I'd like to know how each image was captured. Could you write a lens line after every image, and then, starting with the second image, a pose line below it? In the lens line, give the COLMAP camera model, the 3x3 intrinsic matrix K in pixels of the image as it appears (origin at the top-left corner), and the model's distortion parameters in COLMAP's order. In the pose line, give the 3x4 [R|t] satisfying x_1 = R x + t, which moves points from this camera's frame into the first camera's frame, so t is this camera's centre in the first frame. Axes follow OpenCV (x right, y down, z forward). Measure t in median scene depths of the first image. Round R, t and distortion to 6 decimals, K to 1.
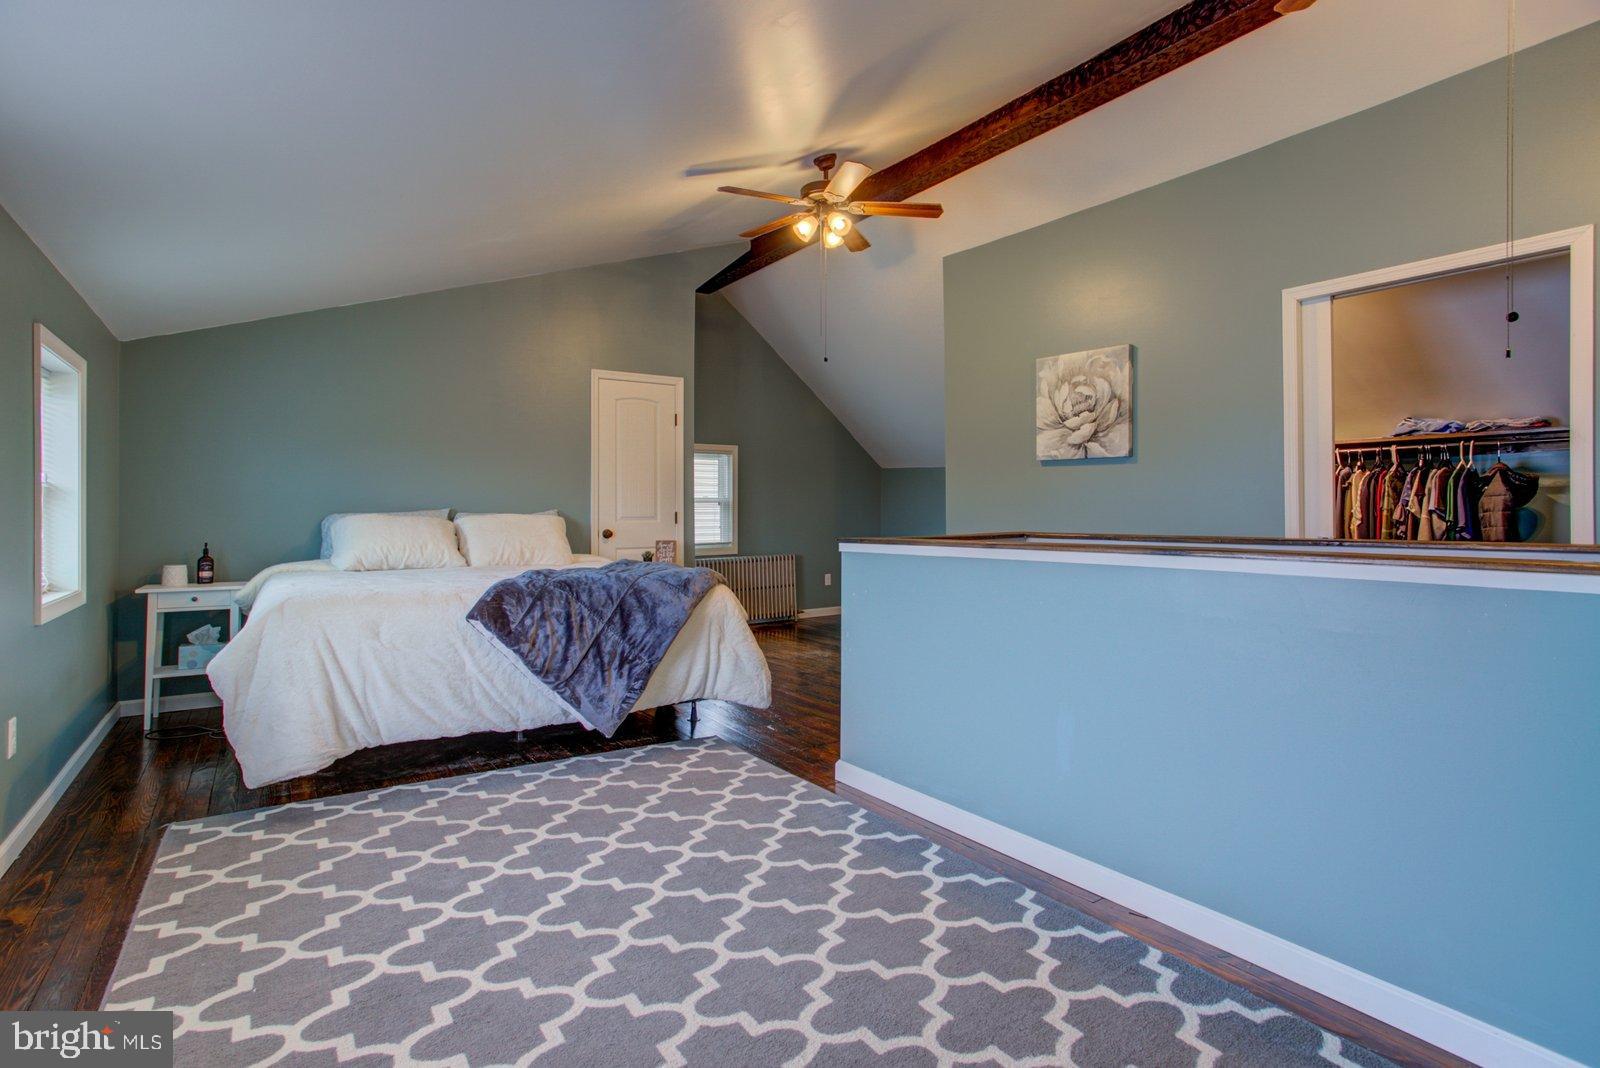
lens RADIAL K [[768.9, 0, 800.9], [0, 768.9, 518.5], [0, 0, 1]] dist [-0.041540, 0.022925]
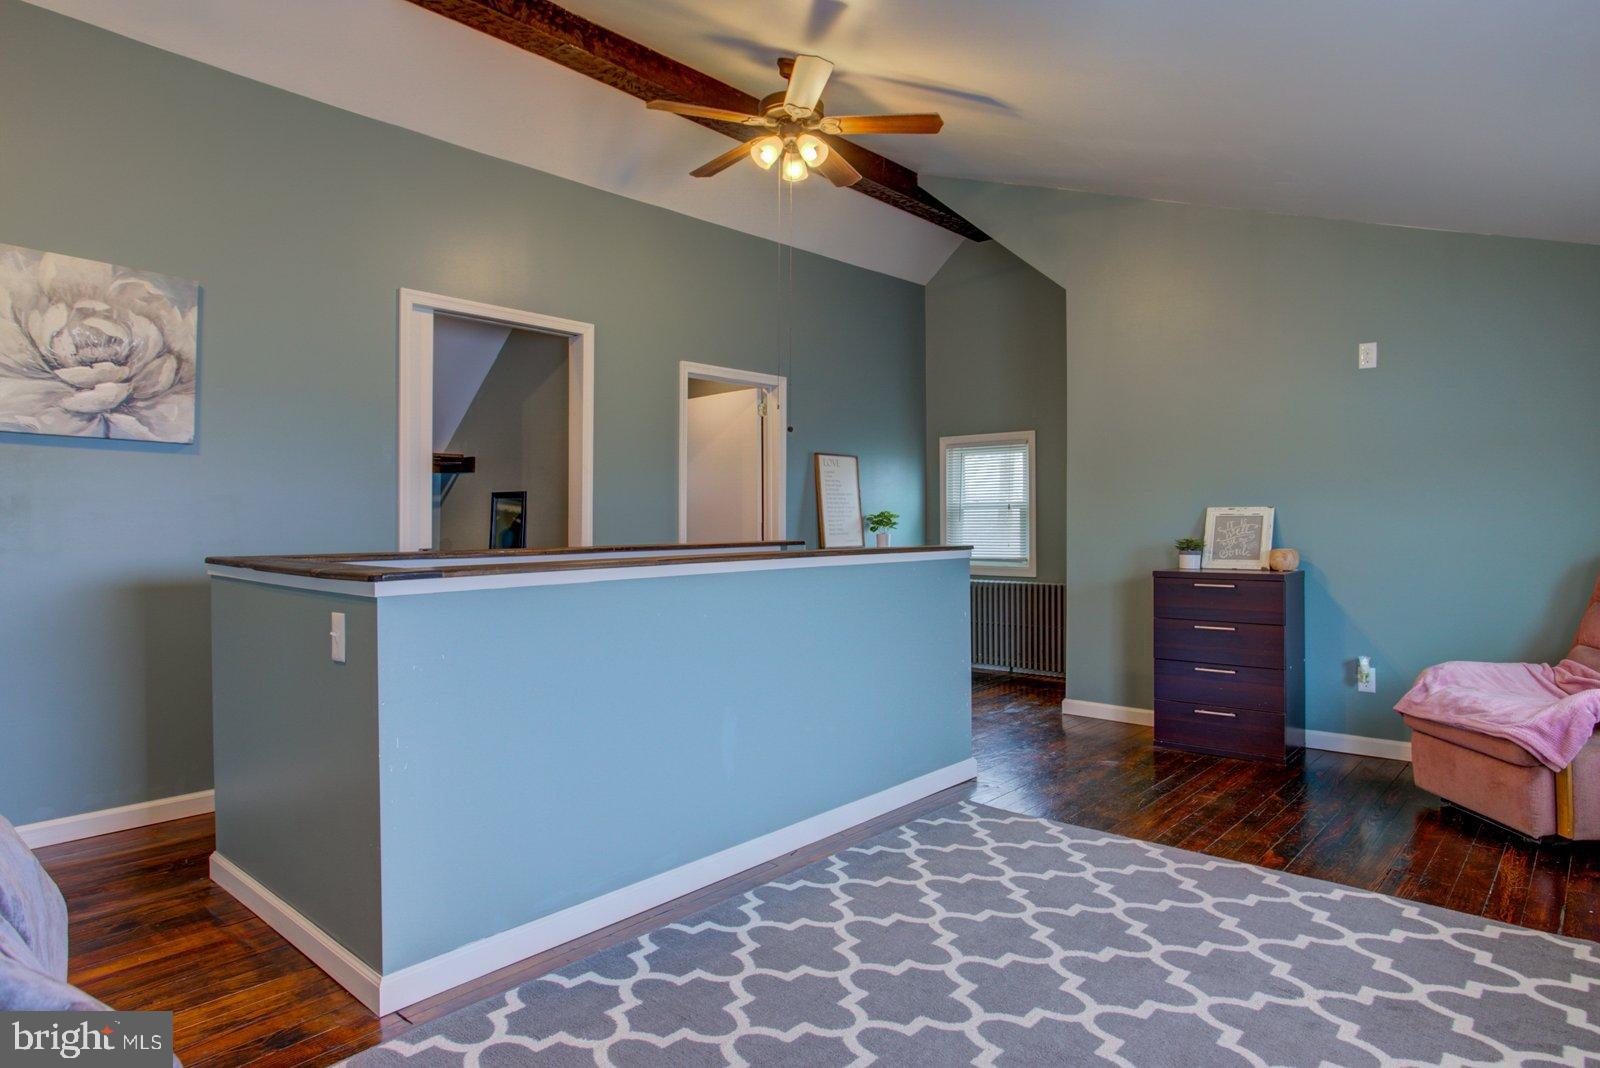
lens RADIAL K [[932.0, 0, 798.2], [0, 932.0, 526.8], [0, 0, 1]] dist [0.002054, 0.001526]
pose [[-0.224989, -0.008343, 0.974326, -0.490976], [0.010064, 0.999890, 0.010886, -0.009980], [-0.974309, 0.012255, -0.224880, 0.634261]]
